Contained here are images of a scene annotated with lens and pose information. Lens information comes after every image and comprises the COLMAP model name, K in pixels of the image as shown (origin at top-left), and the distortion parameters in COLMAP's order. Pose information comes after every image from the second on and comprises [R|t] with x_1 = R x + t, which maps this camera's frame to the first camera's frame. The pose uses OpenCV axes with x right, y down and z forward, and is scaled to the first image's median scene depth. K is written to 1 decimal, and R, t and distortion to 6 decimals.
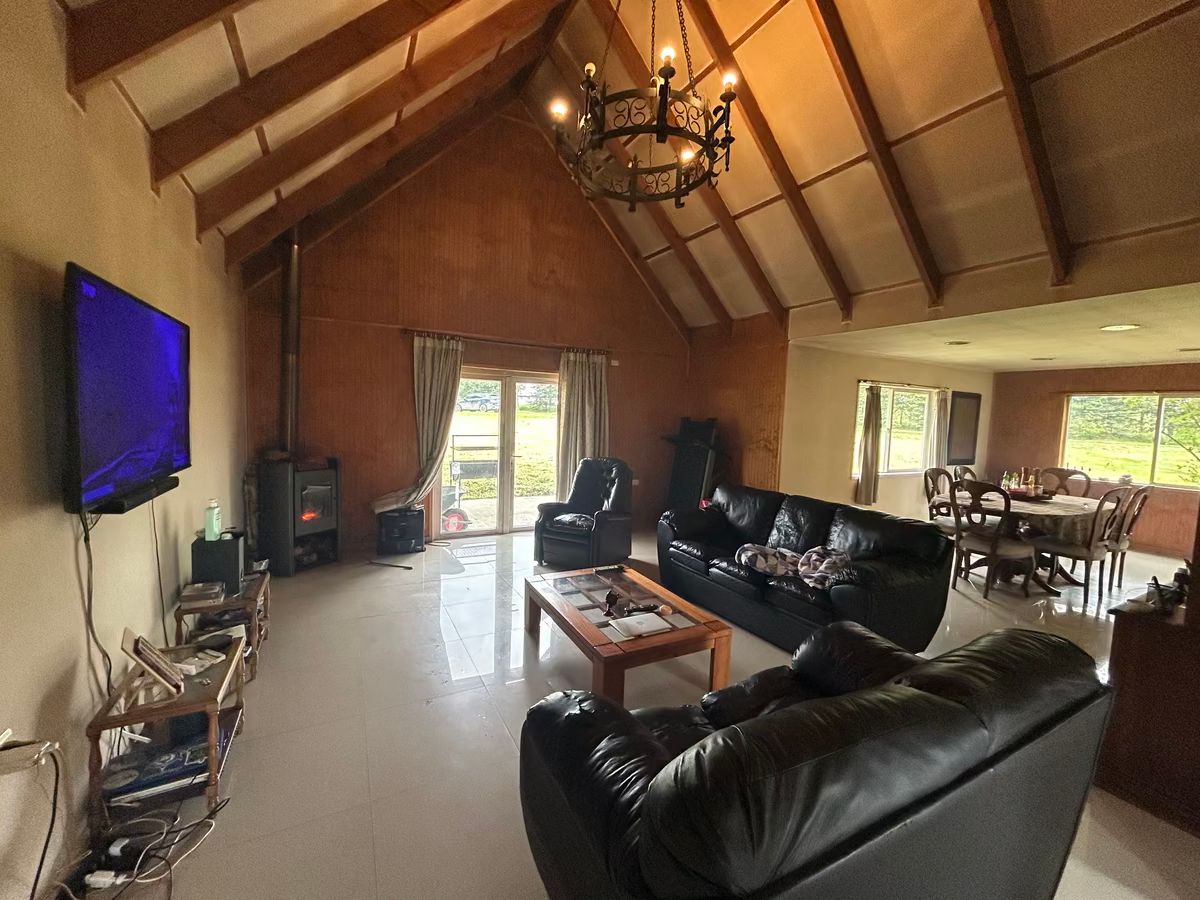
lens RADIAL K [[483.9, 0, 597.7], [0, 483.9, 448.2], [0, 0, 1]] dist [-0.003433, -0.000331]
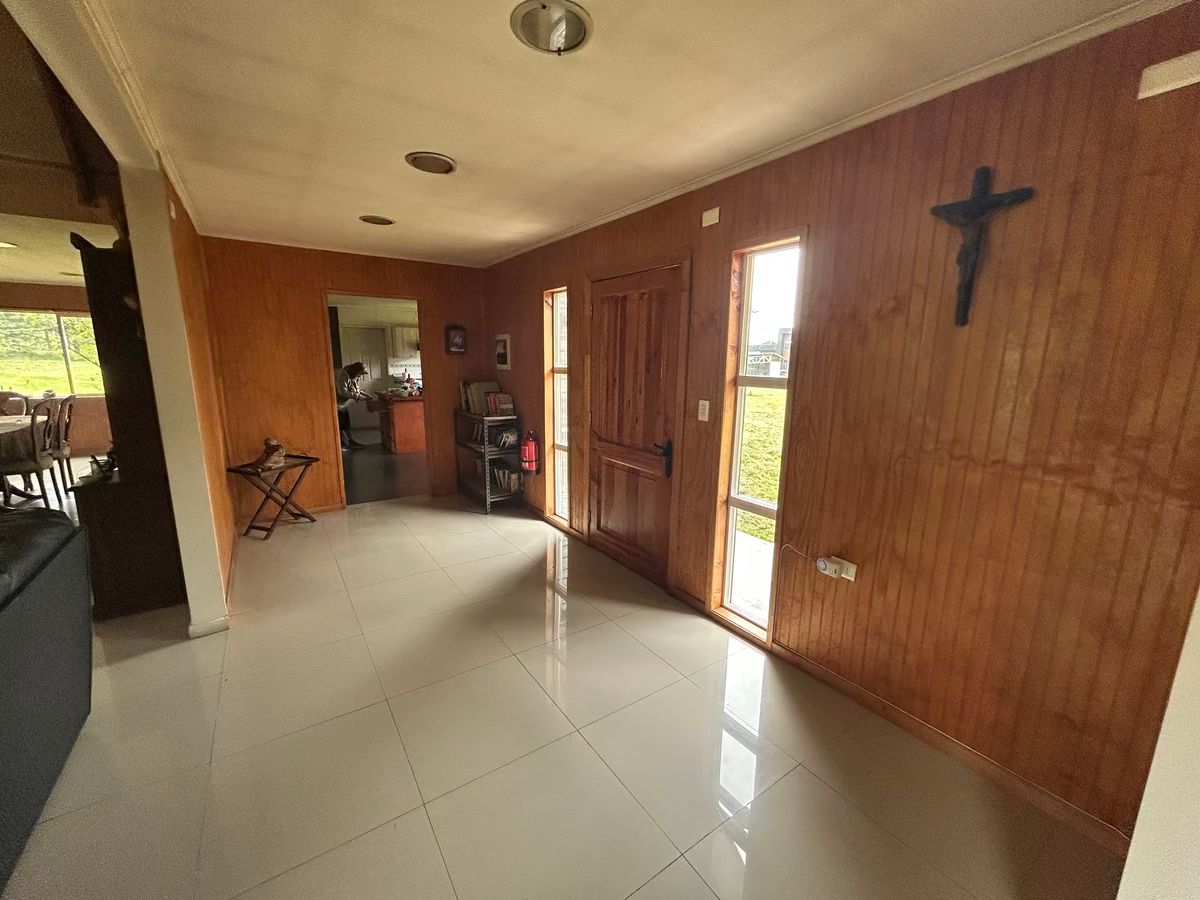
lens RADIAL K [[483.9, 0, 597.4], [0, 483.9, 452.1], [0, 0, 1]] dist [-0.003433, -0.000331]
pose [[-0.112166, -0.227043, 0.967404, -0.104443], [0.055791, 0.970573, 0.234256, 0.006341], [-0.992122, 0.080248, -0.096198, -0.094848]]
